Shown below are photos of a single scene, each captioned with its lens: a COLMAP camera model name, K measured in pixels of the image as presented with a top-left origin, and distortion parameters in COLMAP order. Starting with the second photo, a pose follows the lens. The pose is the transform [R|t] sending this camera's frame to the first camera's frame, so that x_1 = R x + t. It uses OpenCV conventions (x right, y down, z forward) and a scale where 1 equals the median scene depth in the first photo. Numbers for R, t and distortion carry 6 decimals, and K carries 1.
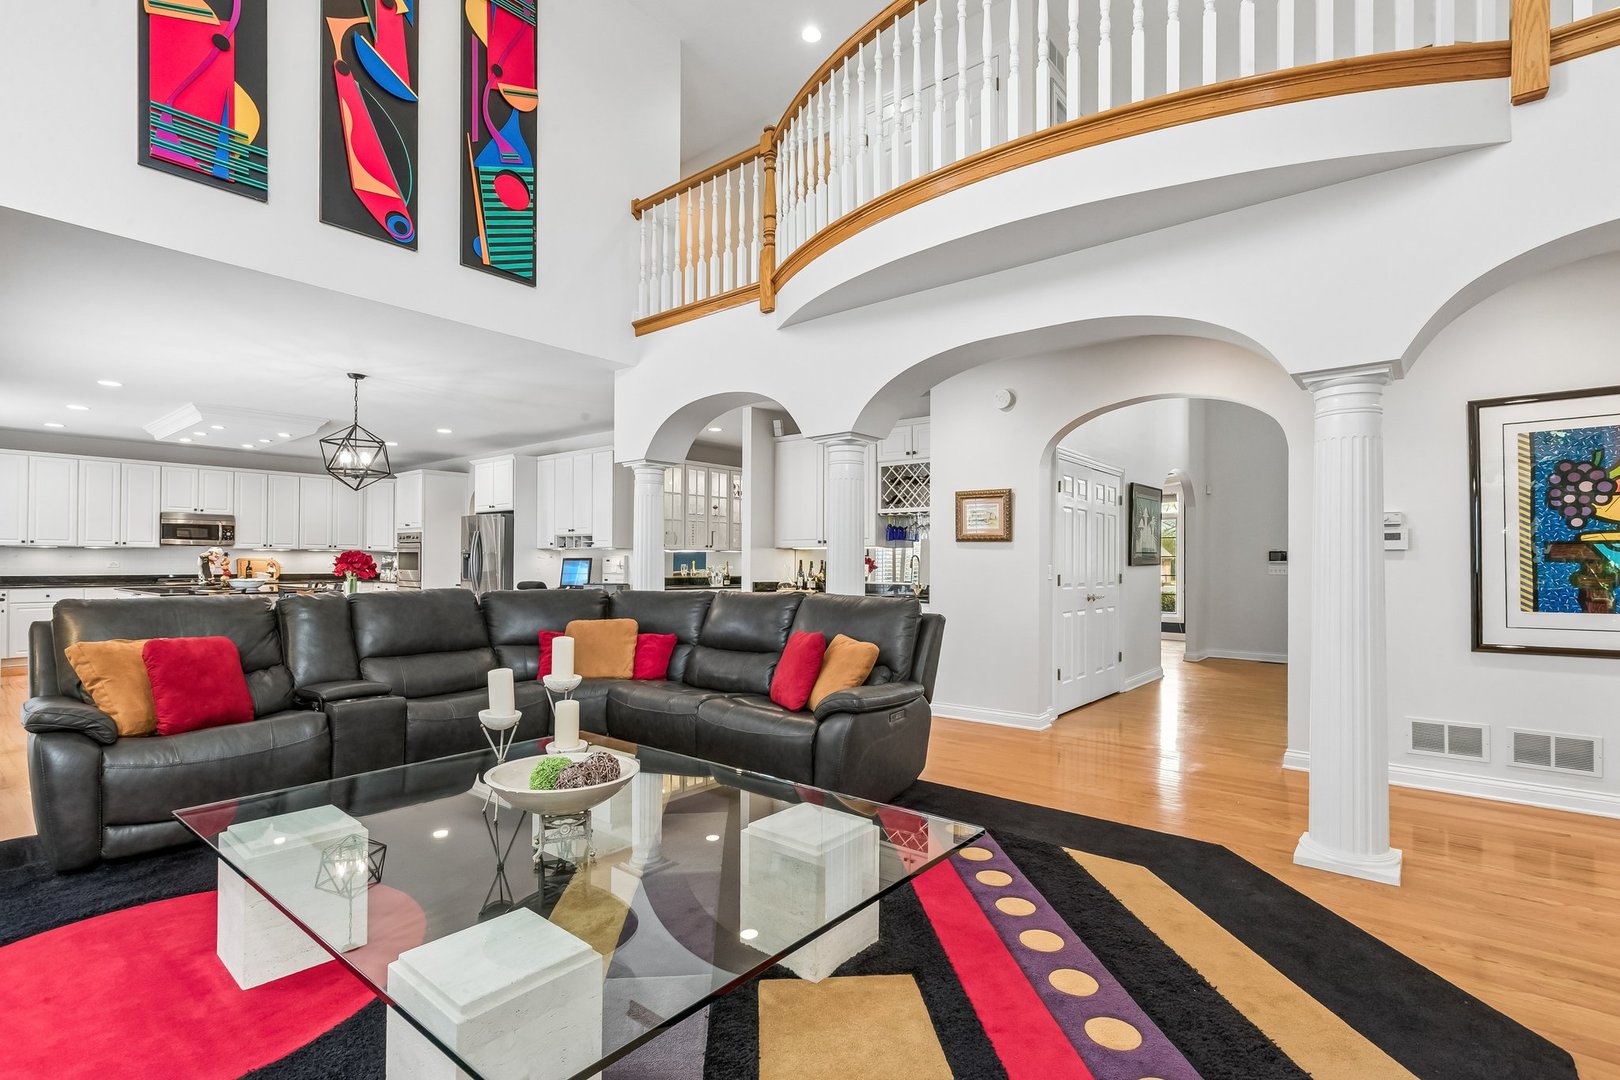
lens RADIAL K [[742.8, 0, 804.5], [0, 742.8, 551.0], [0, 0, 1]] dist [0.000586, 0.000014]
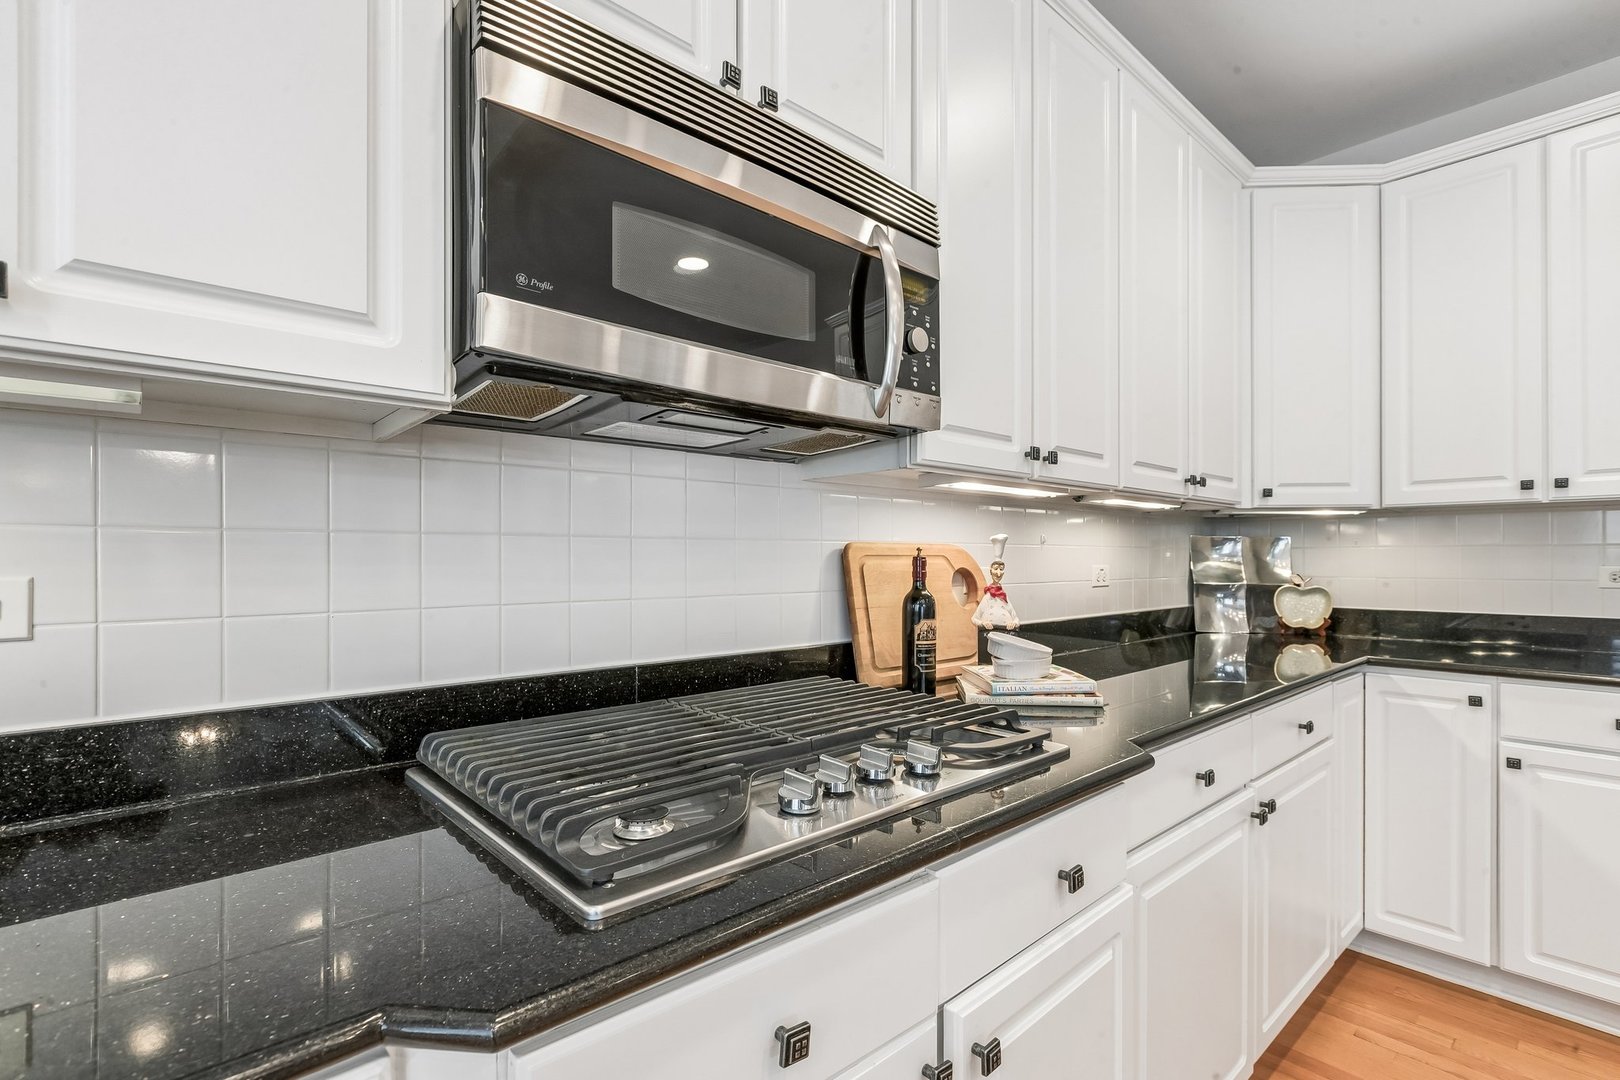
lens RADIAL K [[736.4, 0, 814.0], [0, 736.4, 542.7], [0, 0, 1]] dist [-0.001099, -0.000138]
pose [[0.989364, 0.000420, -0.145462, -0.785500], [0.000822, 0.999964, 0.008481, 0.009330], [0.145460, -0.008510, 0.989327, 0.890740]]
